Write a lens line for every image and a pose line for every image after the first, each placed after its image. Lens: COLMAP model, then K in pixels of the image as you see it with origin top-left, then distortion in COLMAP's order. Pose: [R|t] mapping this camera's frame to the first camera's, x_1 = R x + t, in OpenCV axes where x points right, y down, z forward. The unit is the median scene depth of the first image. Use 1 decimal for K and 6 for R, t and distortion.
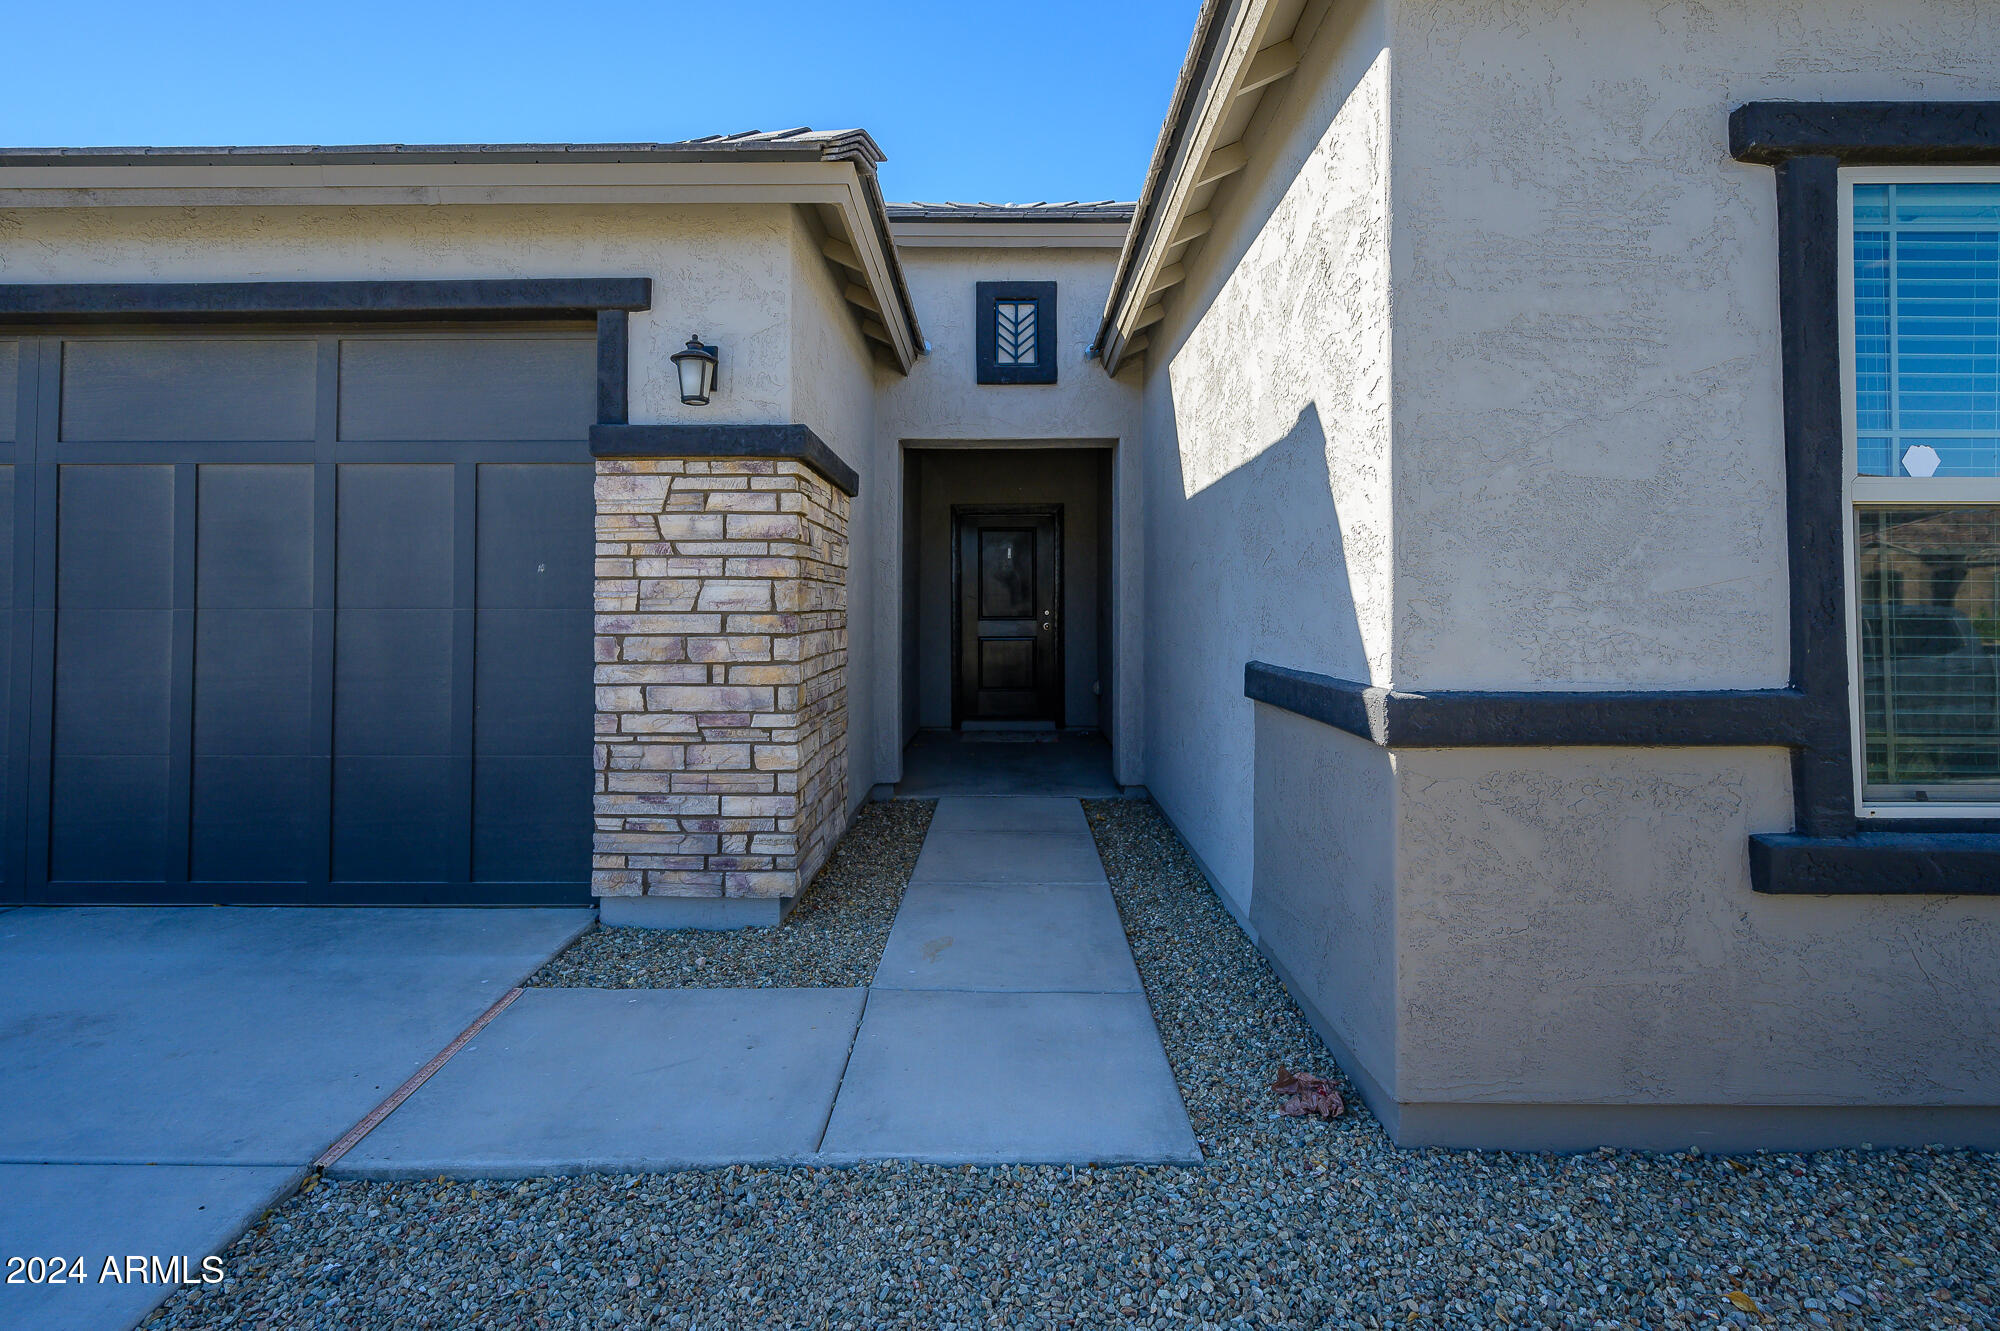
lens RADIAL K [[961.3, 0, 1001.2], [0, 961.3, 580.5], [0, 0, 1]] dist [-0.000524, -0.000236]
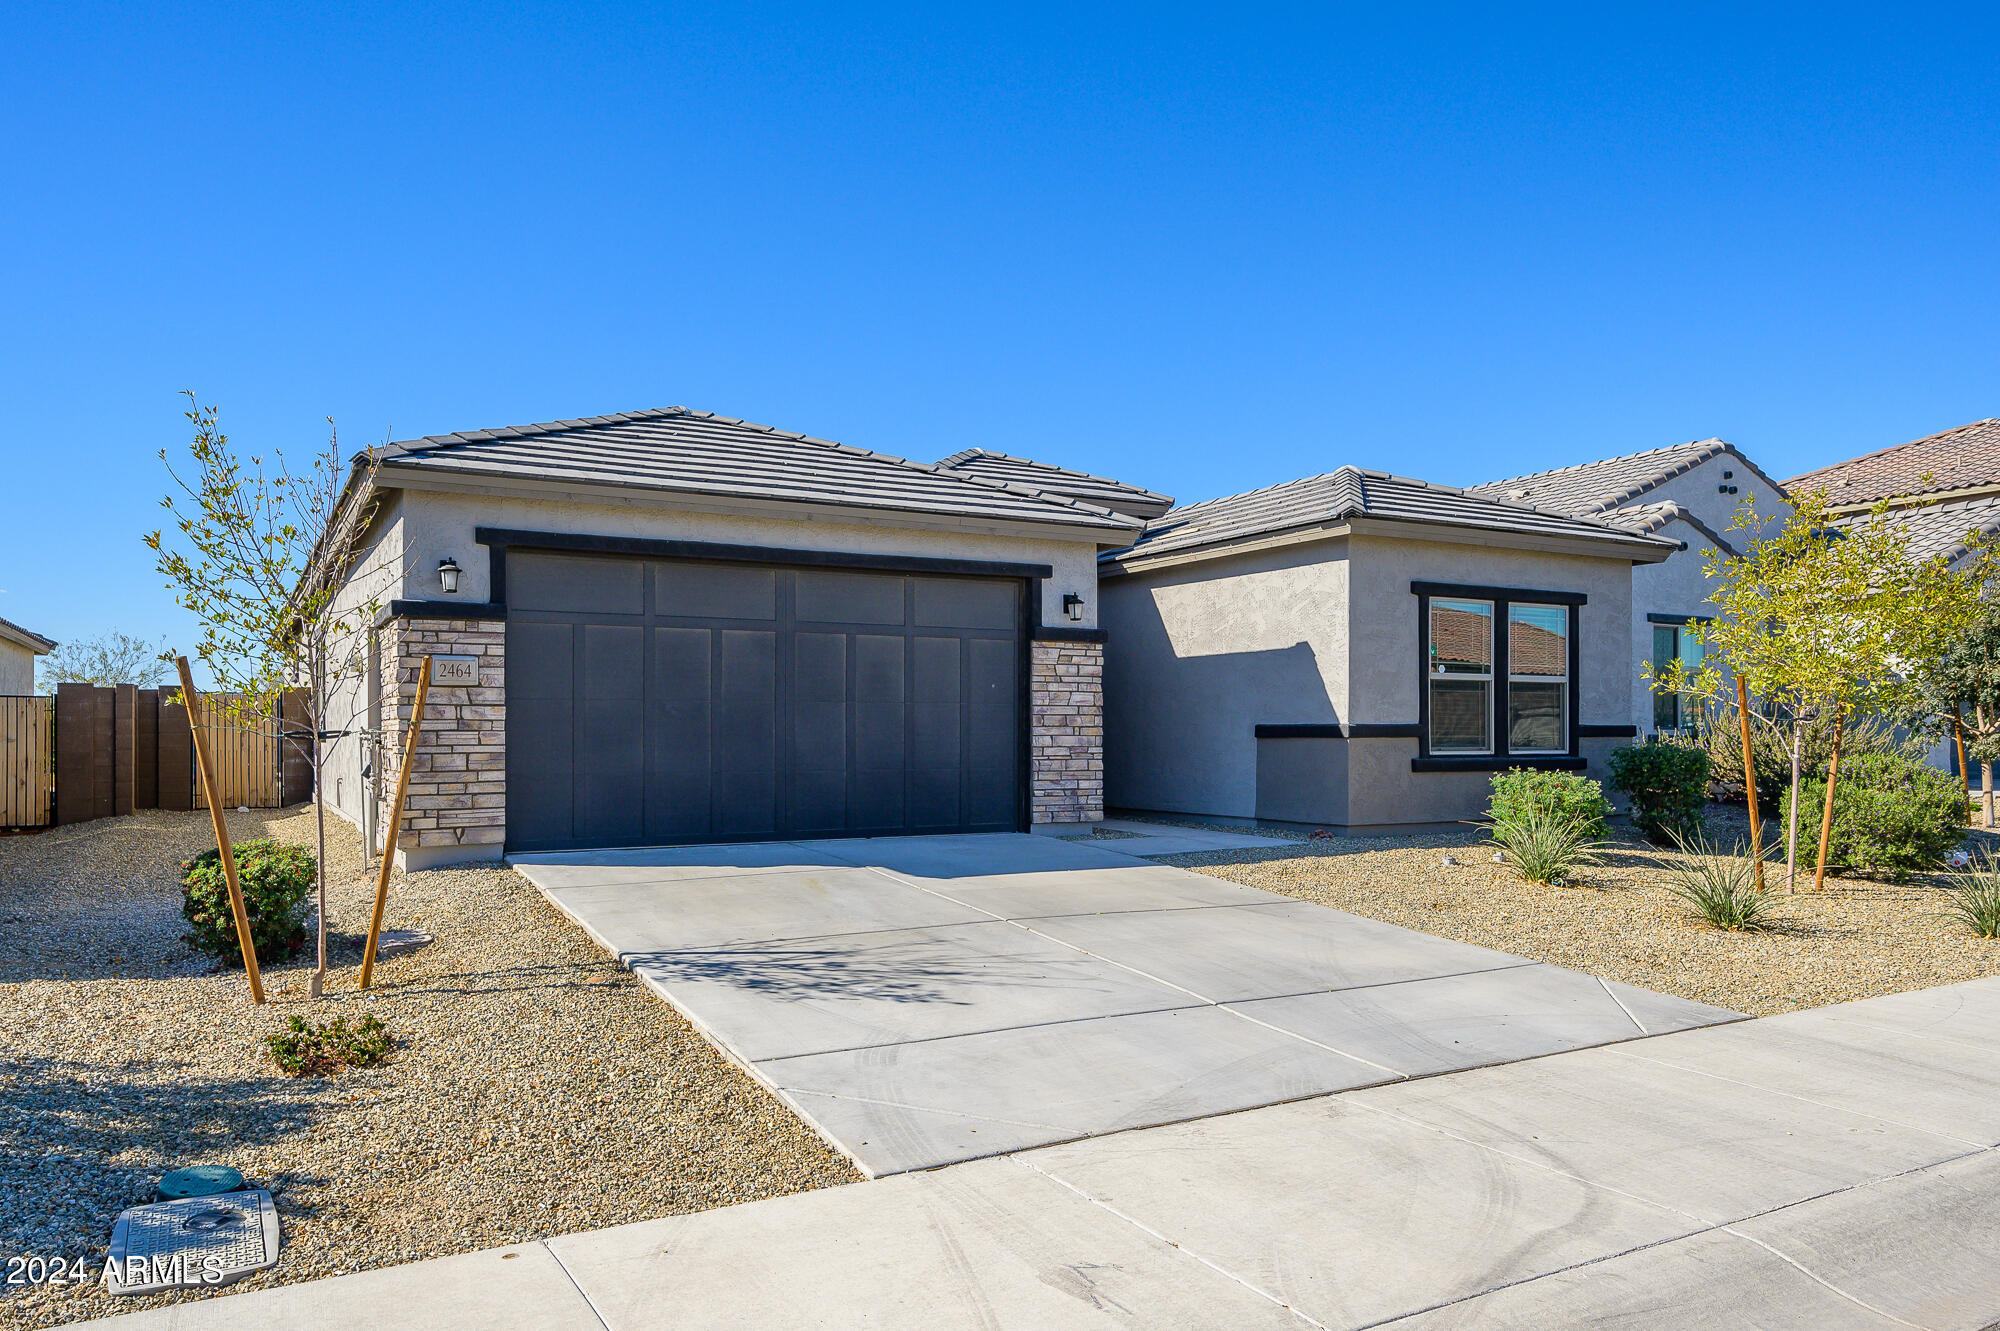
lens RADIAL K [[1269.1, 0, 998.0], [0, 1269.1, 729.7], [0, 0, 1]] dist [0.000718, 0.000012]
pose [[0.865697, -0.000669, 0.500568, -2.079300], [-0.015577, 0.999479, 0.028276, 0.006207], [-0.500326, -0.032276, 0.865236, -1.685824]]
